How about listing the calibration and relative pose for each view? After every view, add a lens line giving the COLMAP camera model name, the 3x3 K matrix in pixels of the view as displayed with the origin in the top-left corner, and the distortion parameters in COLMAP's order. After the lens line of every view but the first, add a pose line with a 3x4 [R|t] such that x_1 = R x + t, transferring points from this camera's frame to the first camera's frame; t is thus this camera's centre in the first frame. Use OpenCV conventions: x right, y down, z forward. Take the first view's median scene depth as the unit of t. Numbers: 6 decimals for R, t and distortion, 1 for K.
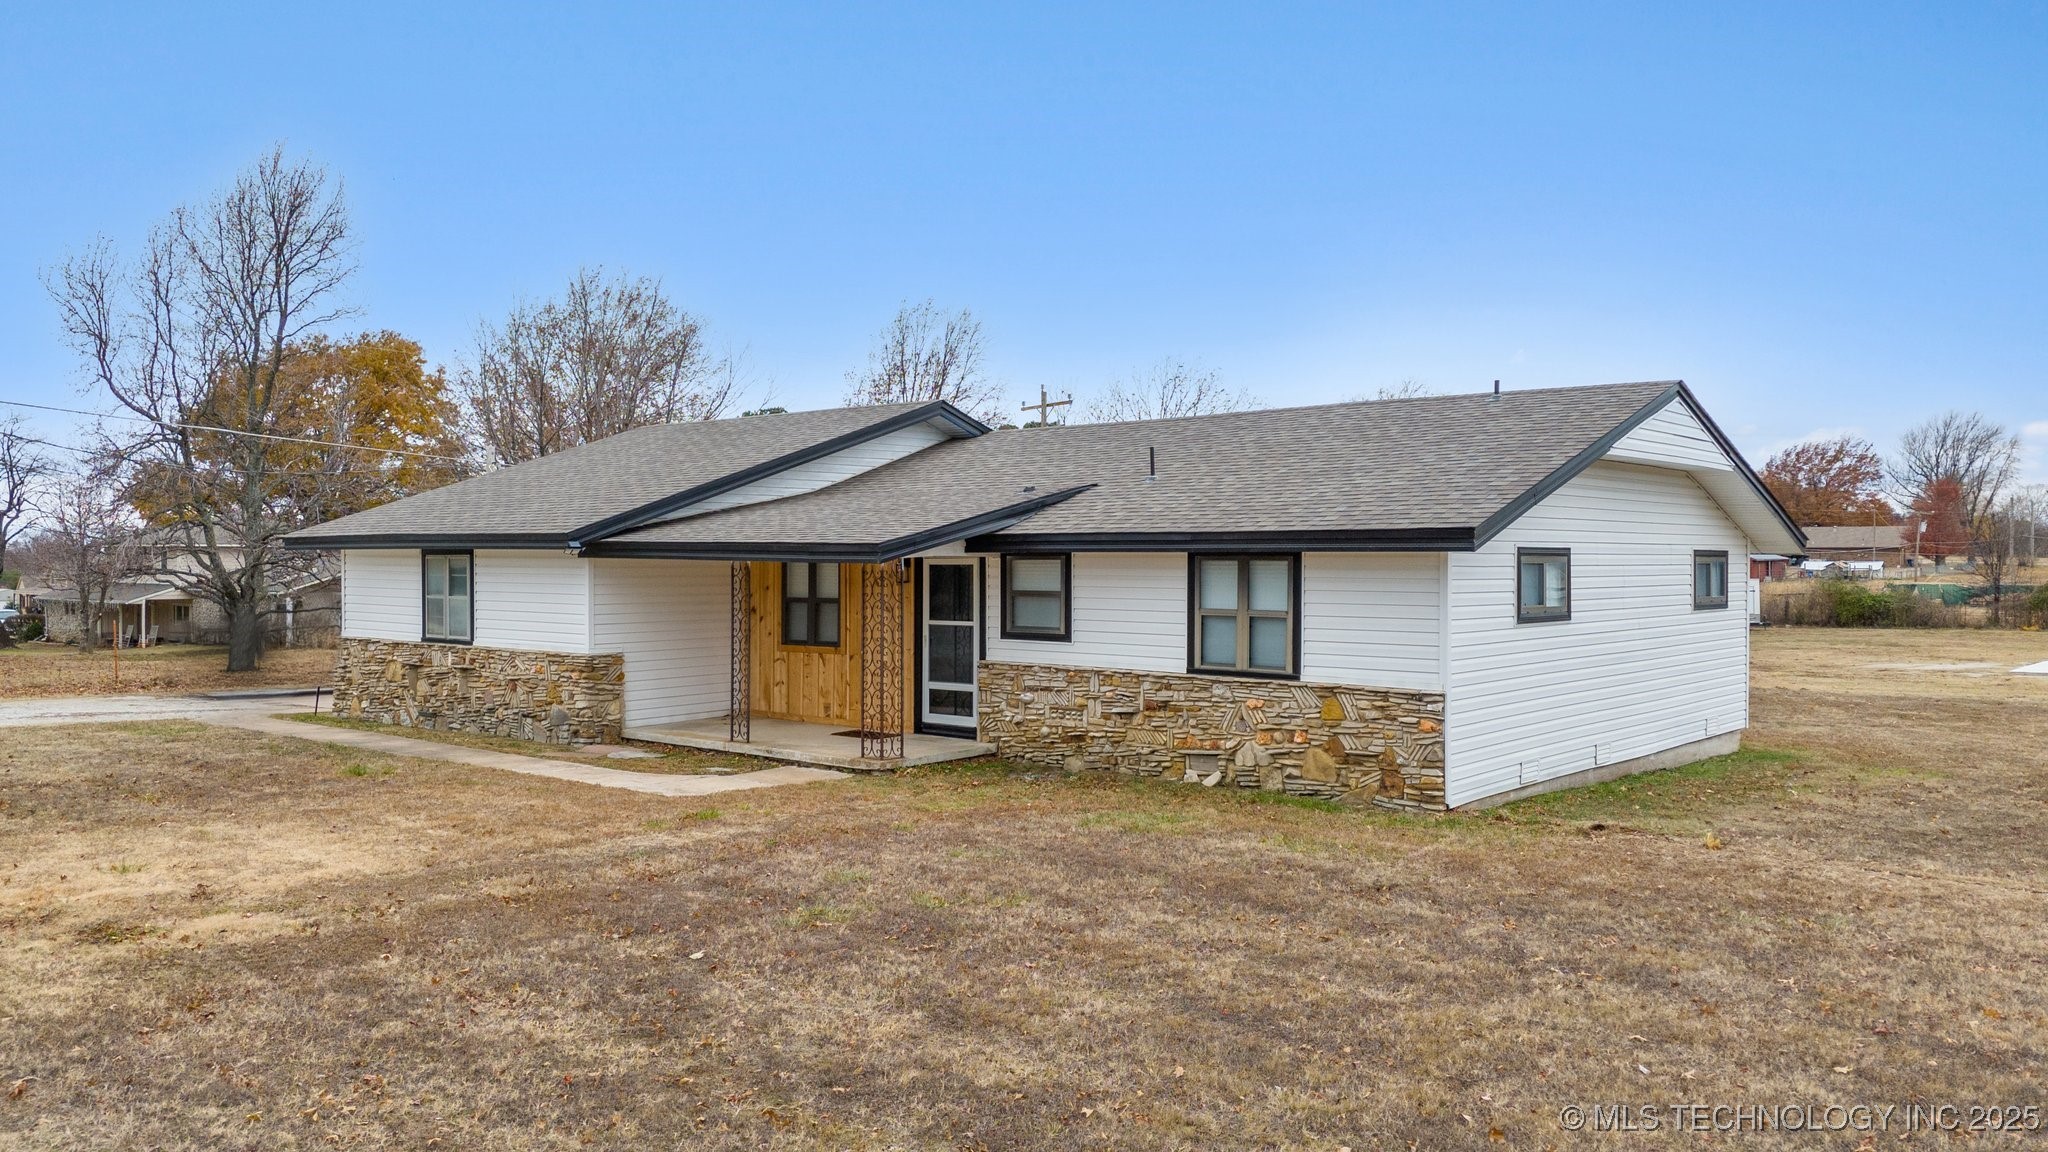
lens RADIAL K [[1456.3, 0, 1024.0], [0, 1456.3, 576.0], [0, 0, 1]] dist [0.446647, -0.000779]
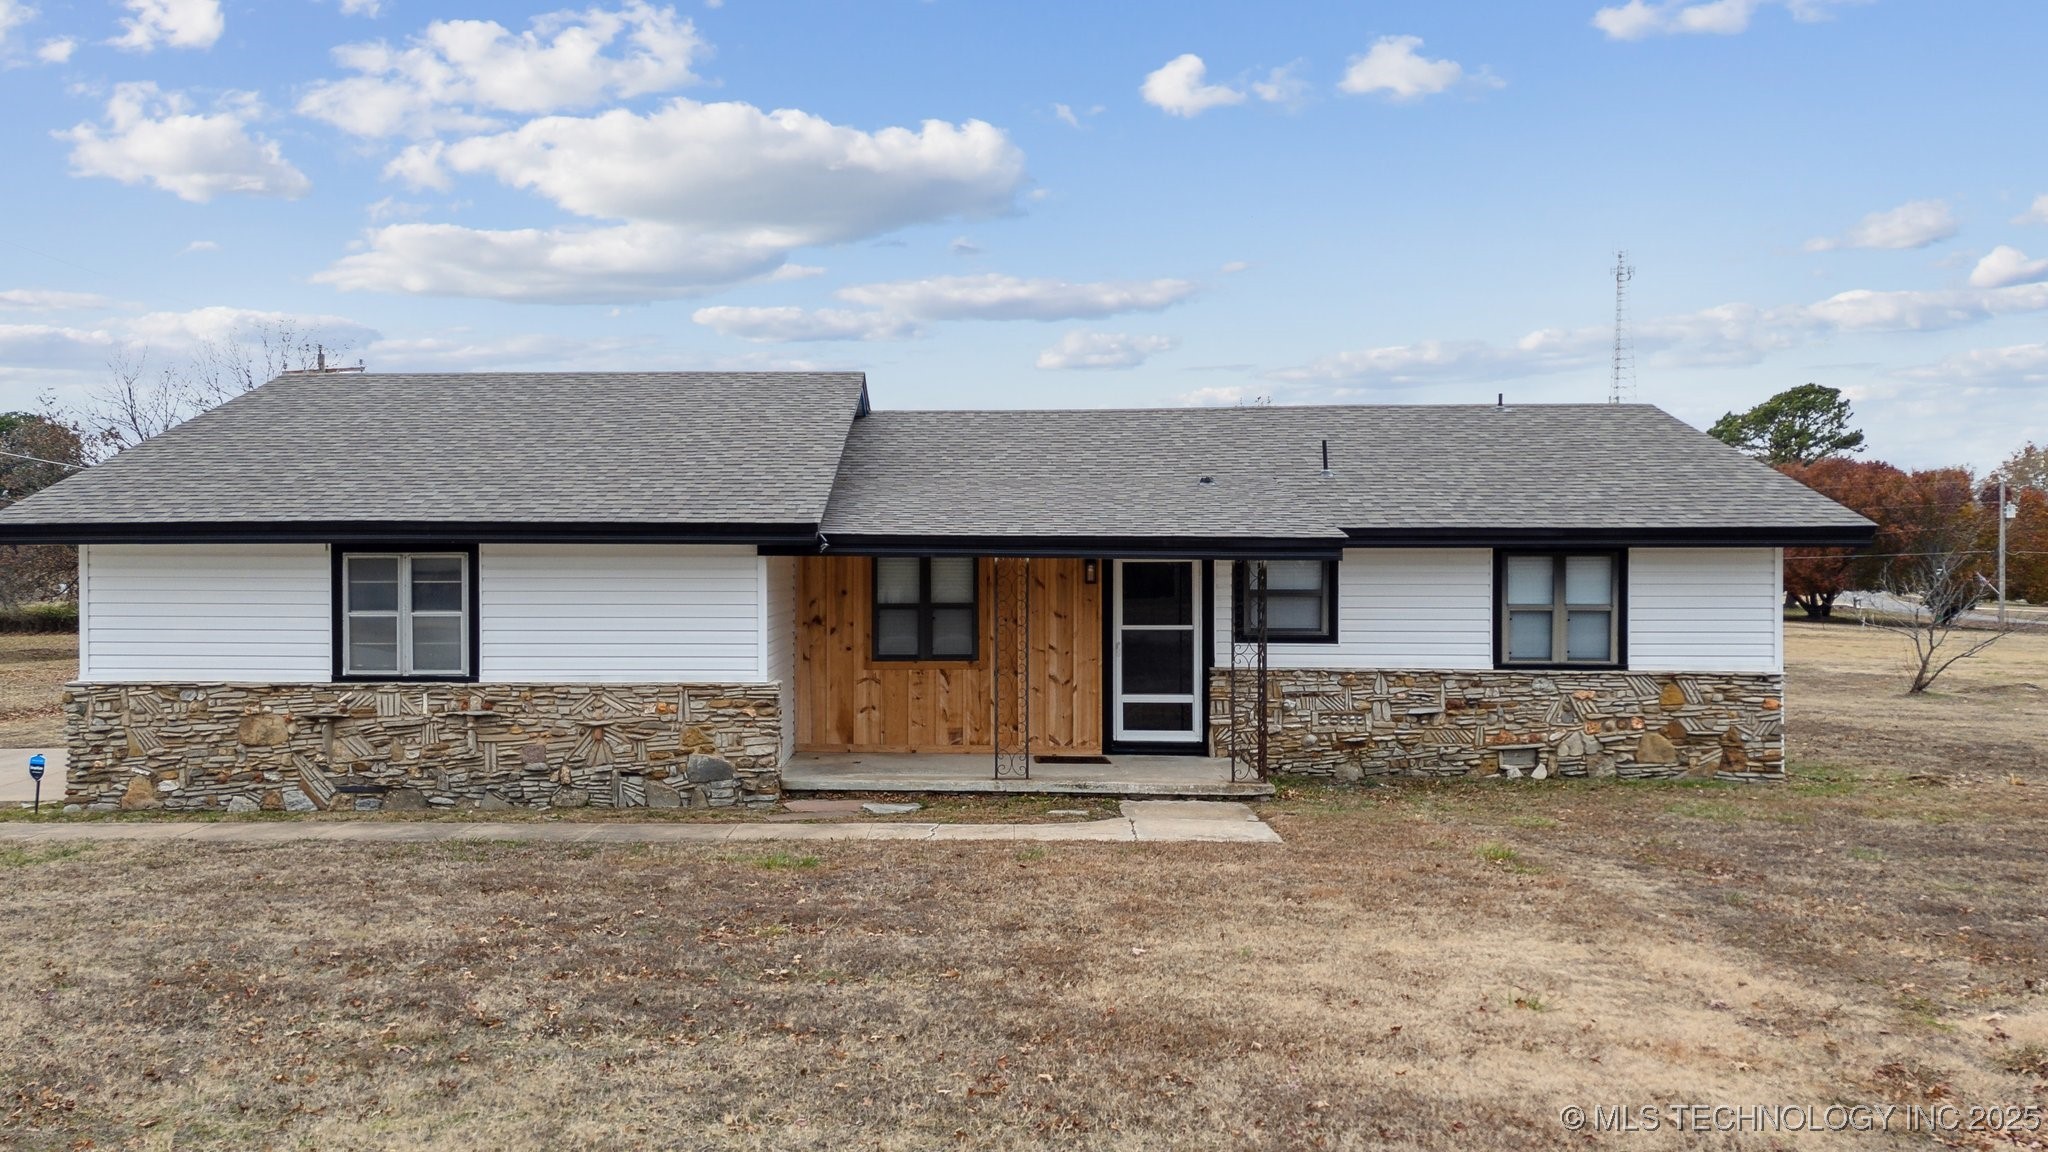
lens RADIAL K [[1436.7, 0, 1024.0], [0, 1436.7, 576.0], [0, 0, 1]] dist [0.225775, -0.029496]
pose [[0.773408, -0.011205, 0.633810, -0.742417], [0.008403, 0.999937, 0.007424, -0.006985], [-0.633853, -0.000416, 0.773453, 0.413861]]
